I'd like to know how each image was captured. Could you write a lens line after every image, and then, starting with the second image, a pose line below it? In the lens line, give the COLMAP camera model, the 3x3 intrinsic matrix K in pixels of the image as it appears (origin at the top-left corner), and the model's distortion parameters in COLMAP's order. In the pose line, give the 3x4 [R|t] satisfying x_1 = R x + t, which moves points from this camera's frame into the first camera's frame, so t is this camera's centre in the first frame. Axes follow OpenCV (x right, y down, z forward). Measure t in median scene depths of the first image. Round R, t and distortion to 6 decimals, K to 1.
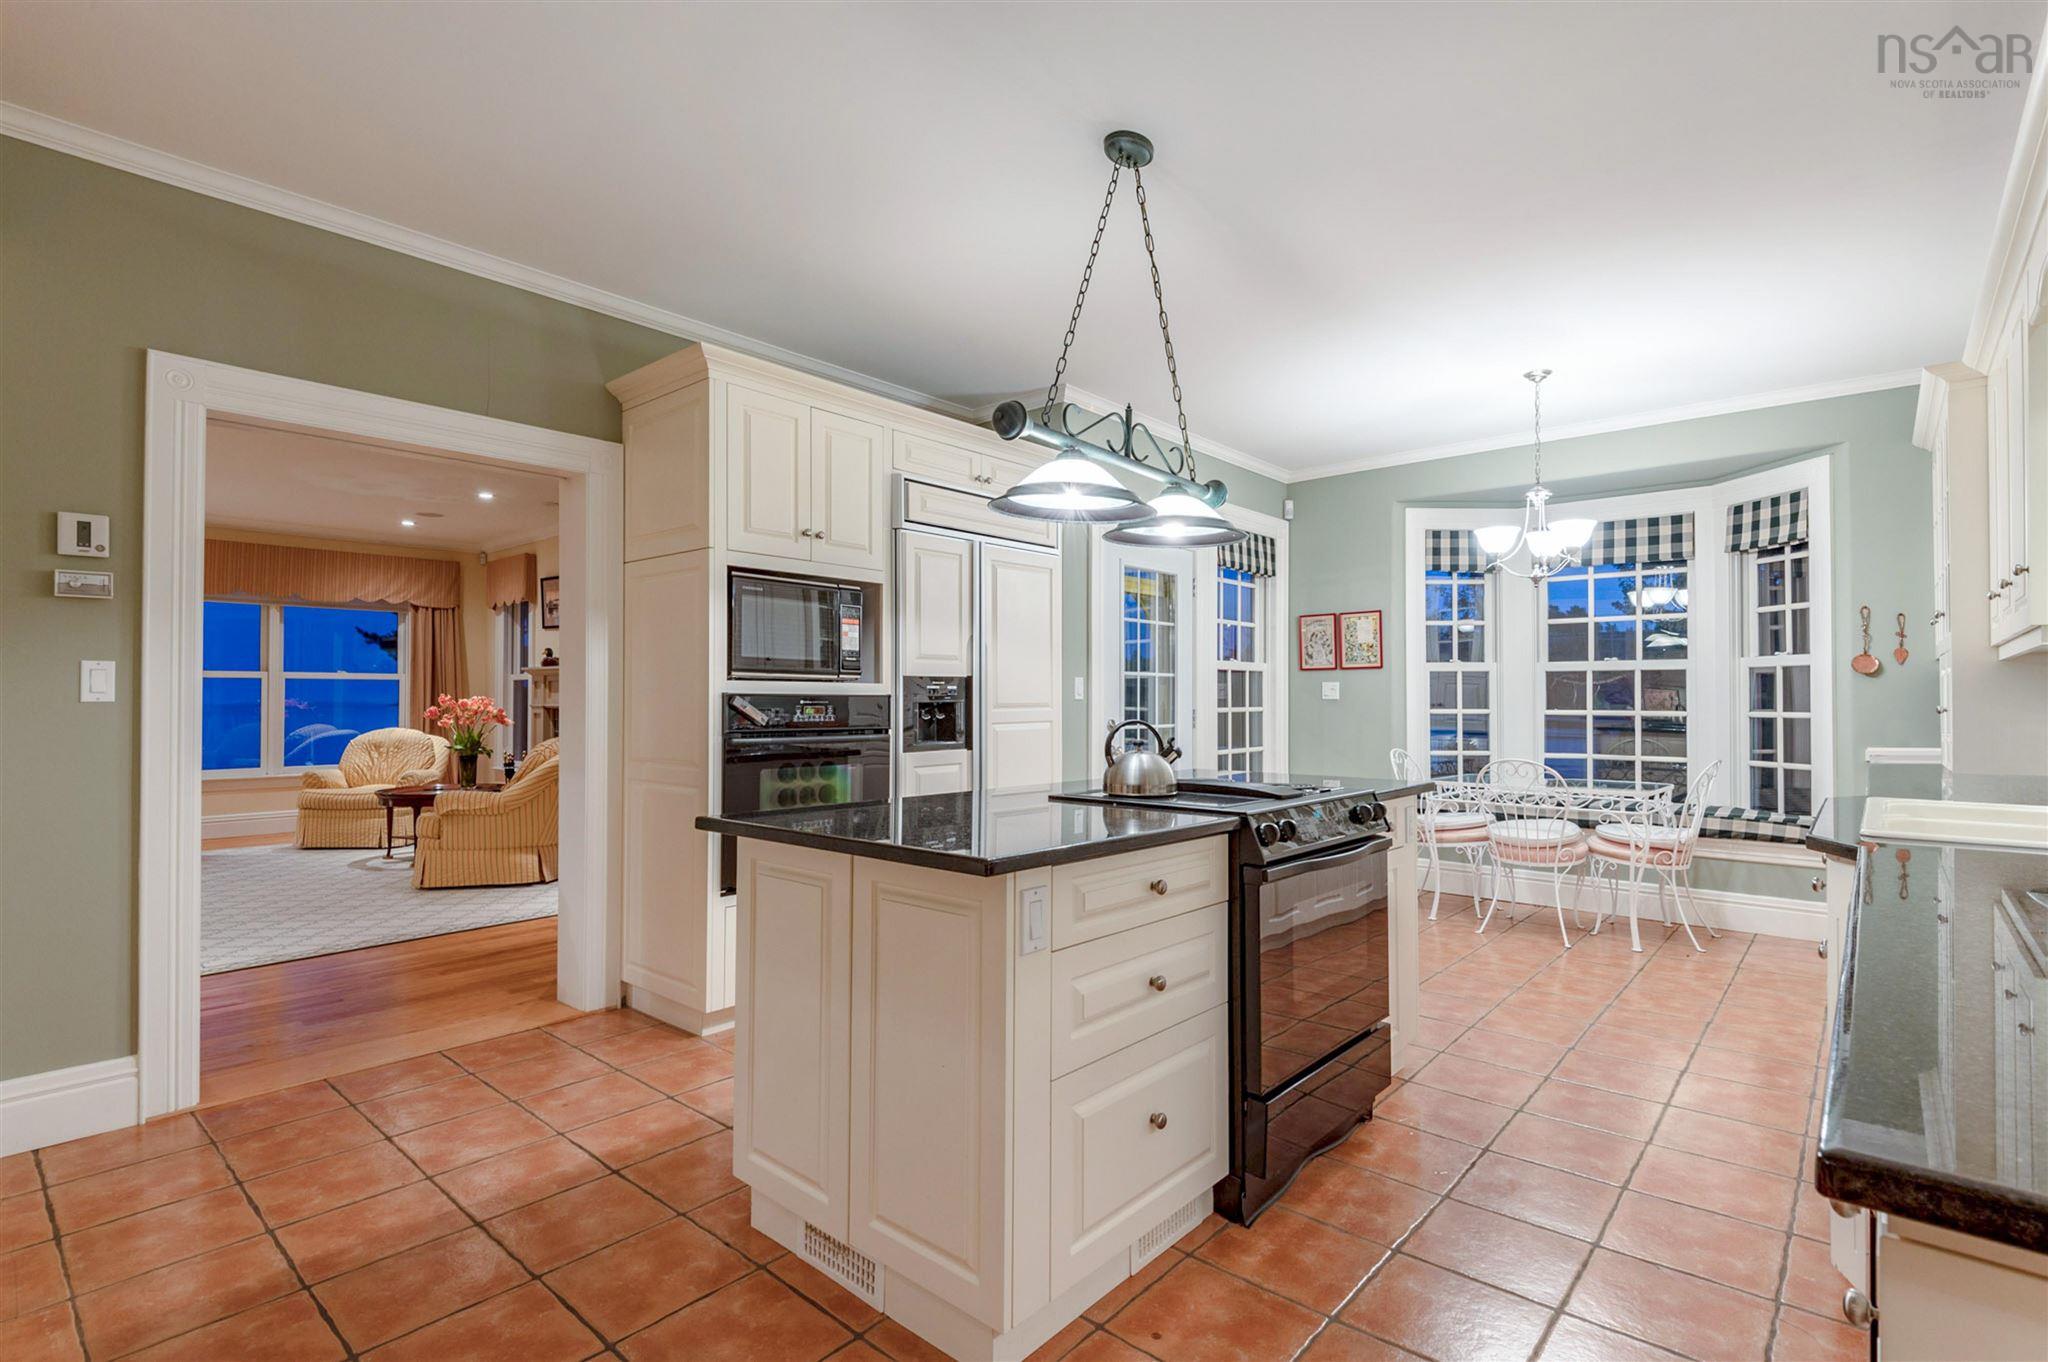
lens RADIAL K [[966.8, 0, 1037.8], [0, 966.8, 687.3], [0, 0, 1]] dist [0.001288, 0.000374]
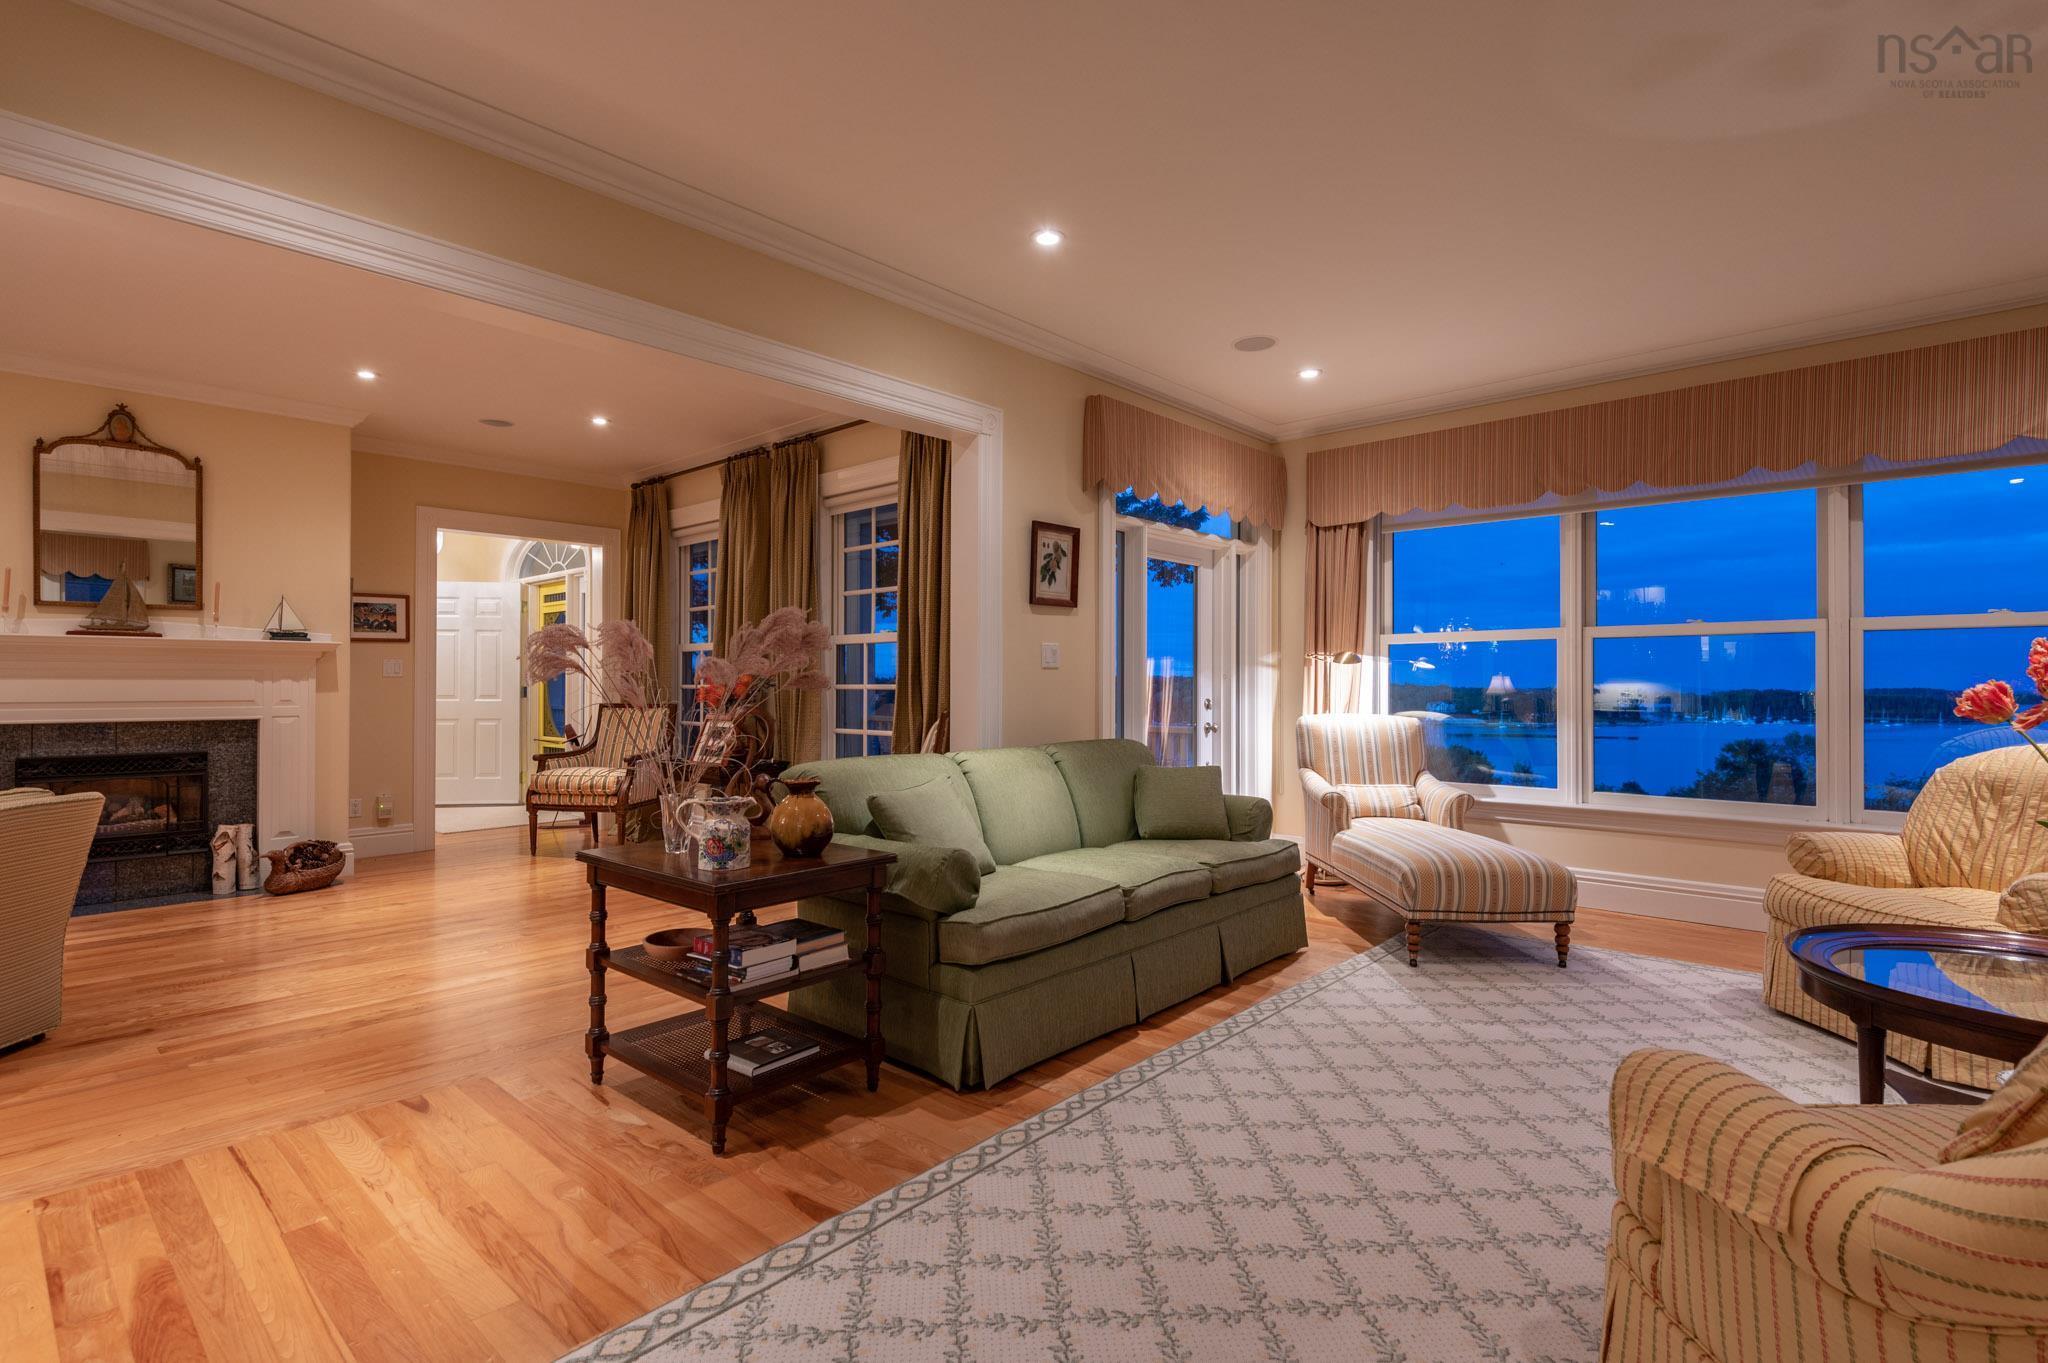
lens RADIAL K [[966.8, 0, 1022.4], [0, 966.8, 680.1], [0, 0, 1]] dist [0.001288, 0.000374]
pose [[-0.038039, -0.002315, -0.999274, -0.082640], [0.006663, 0.999974, -0.002570, 0.004695], [0.999254, -0.006756, -0.038022, 0.183922]]
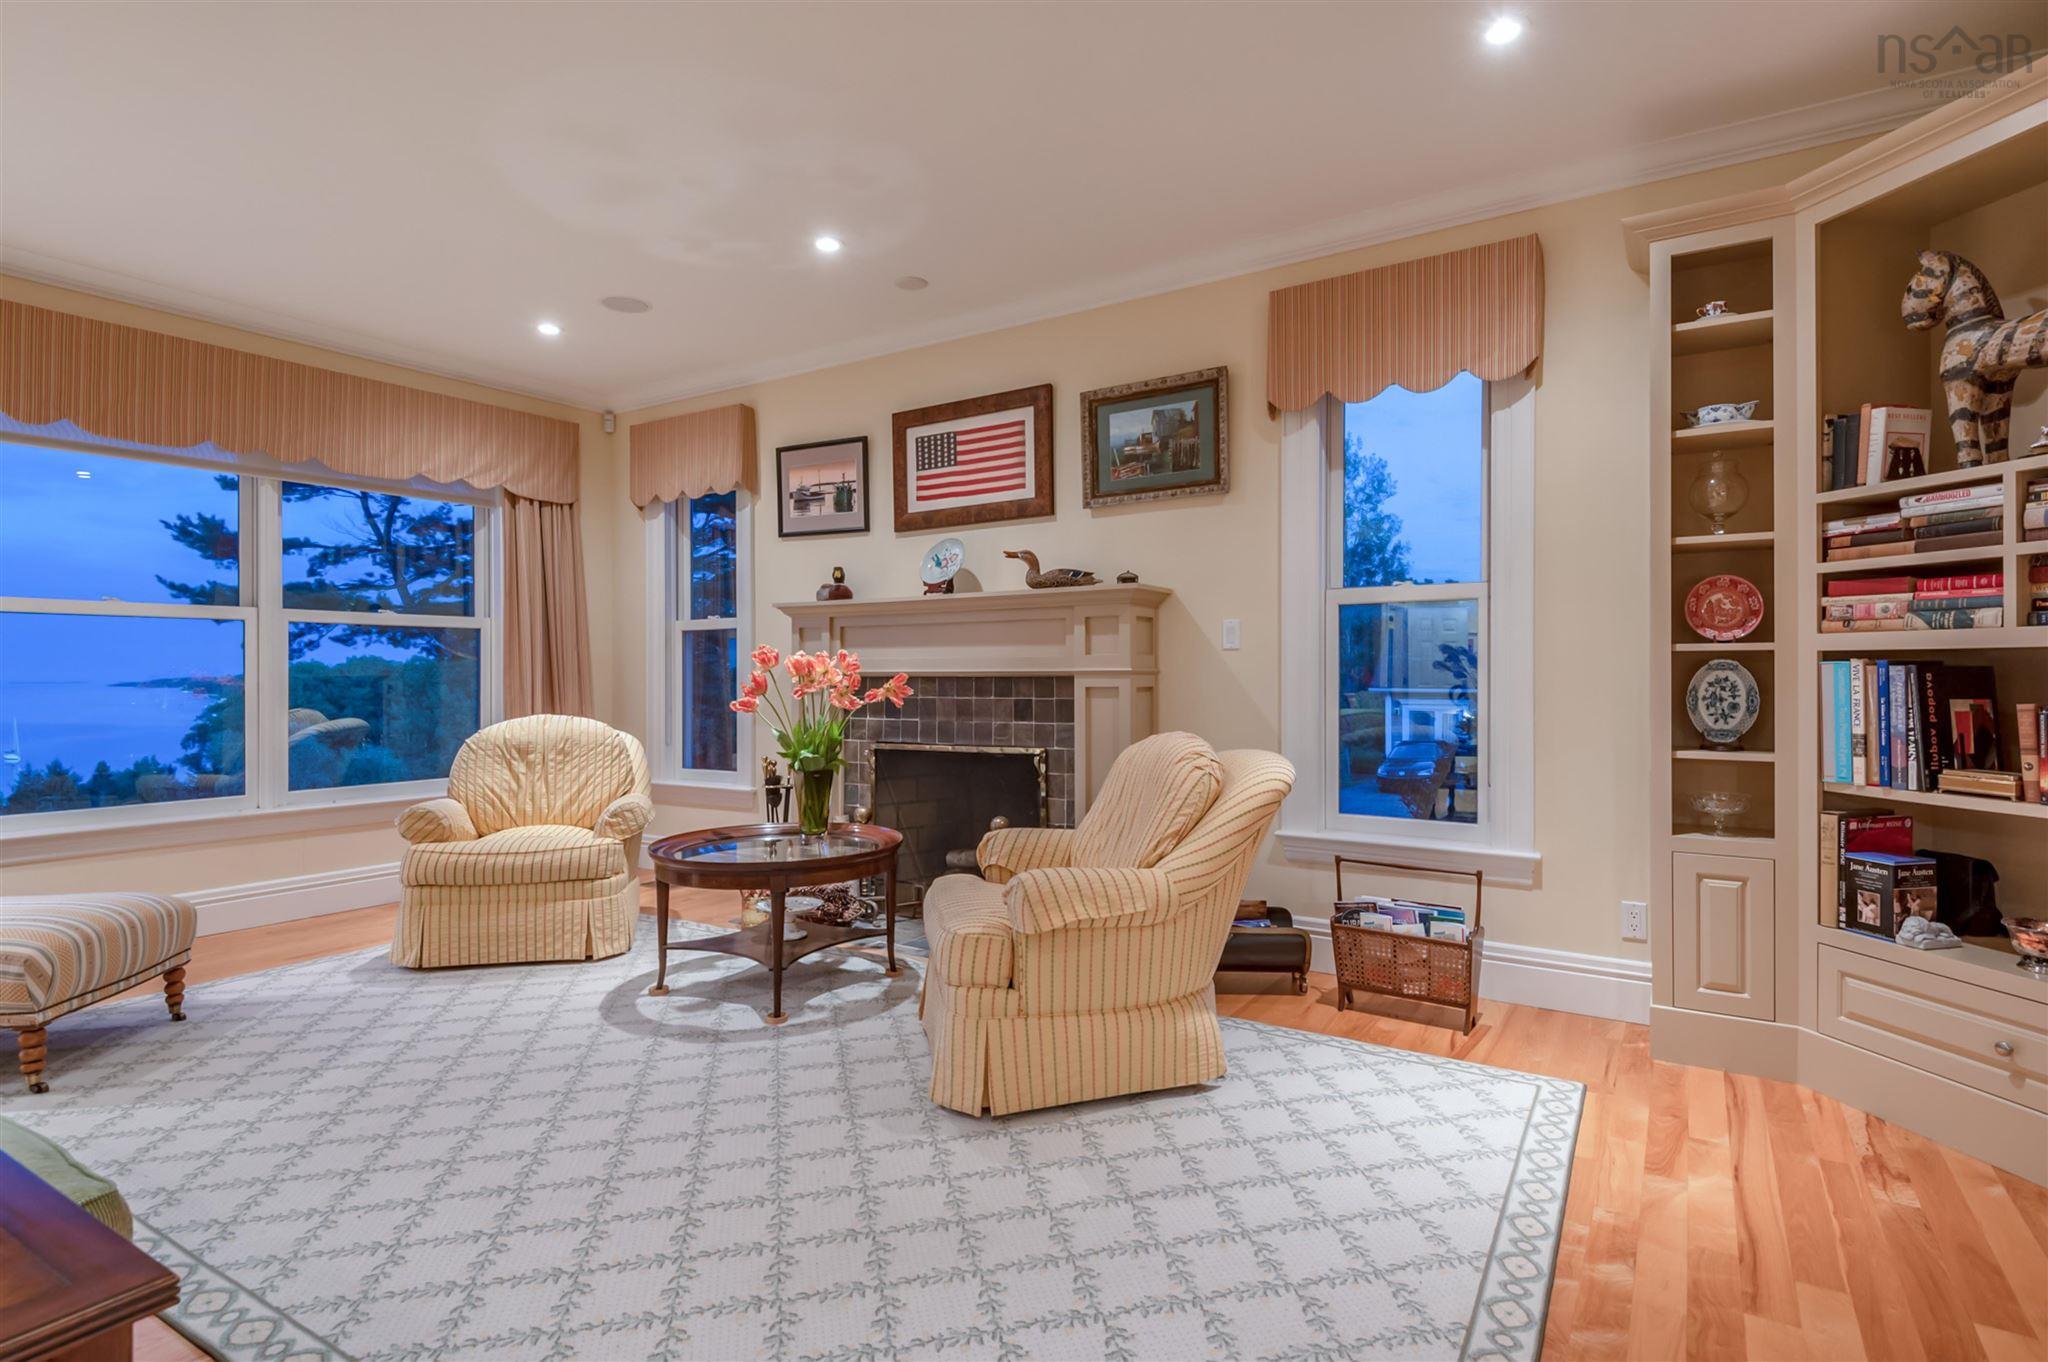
lens RADIAL K [[1035.9, 0, 1026.3], [0, 1035.9, 674.7], [0, 0, 1]] dist [-0.000460, -0.000068]
pose [[0.989990, 0.002080, 0.141120, -0.144783], [-0.002855, 0.999982, 0.005290, 0.004969], [-0.141106, -0.005640, 0.989978, 0.122554]]
